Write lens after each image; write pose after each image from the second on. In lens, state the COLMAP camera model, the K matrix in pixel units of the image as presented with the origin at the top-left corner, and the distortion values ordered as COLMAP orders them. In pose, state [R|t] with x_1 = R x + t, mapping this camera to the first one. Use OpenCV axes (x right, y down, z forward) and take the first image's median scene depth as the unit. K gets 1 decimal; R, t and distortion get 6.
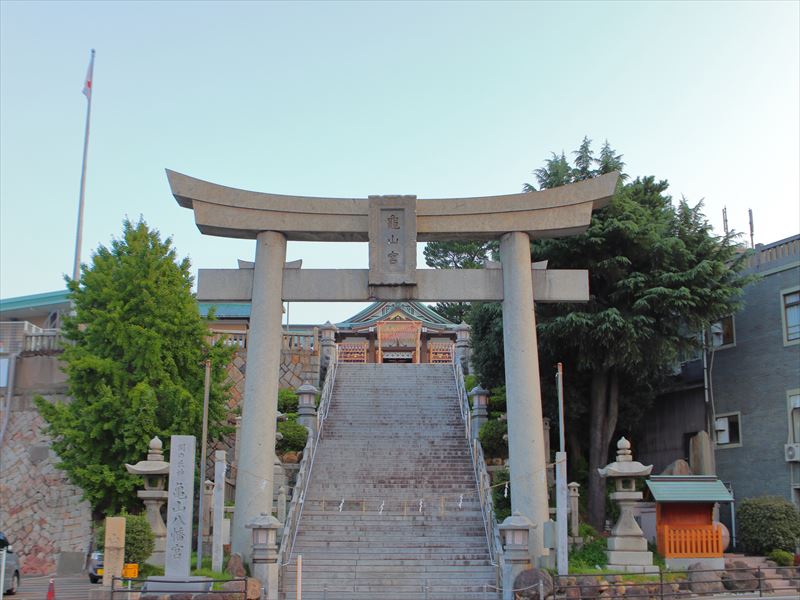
lens RADIAL K [[897.3, 0, 400.0], [0, 897.3, 300.0], [0, 0, 1]] dist [0.005963, -0.008833]
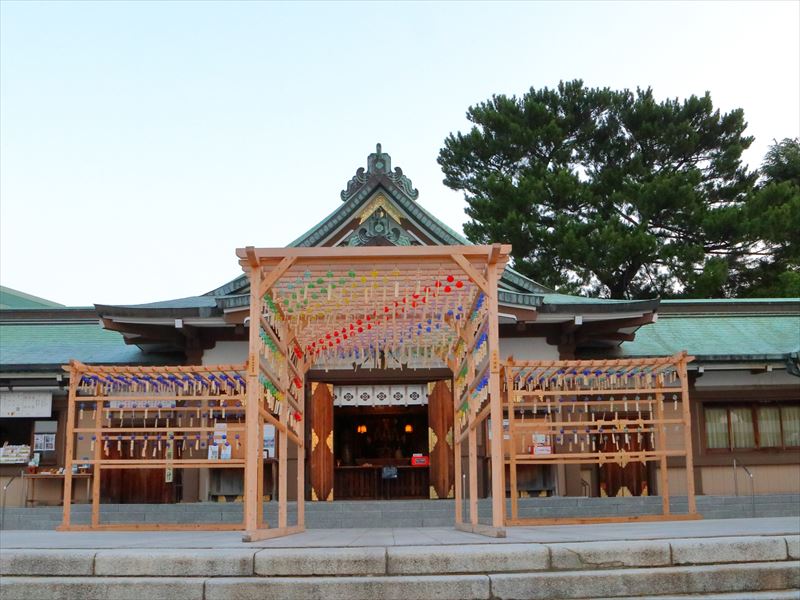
lens RADIAL K [[880.7, 0, 401.3], [0, 880.7, 314.1], [0, 0, 1]] dist [-0.010166, 0.011111]
pose [[0.999895, -0.013163, 0.006032, 0.007069], [0.013024, 0.999662, 0.022499, 0.063610], [-0.006326, -0.022418, 0.999729, 1.691578]]
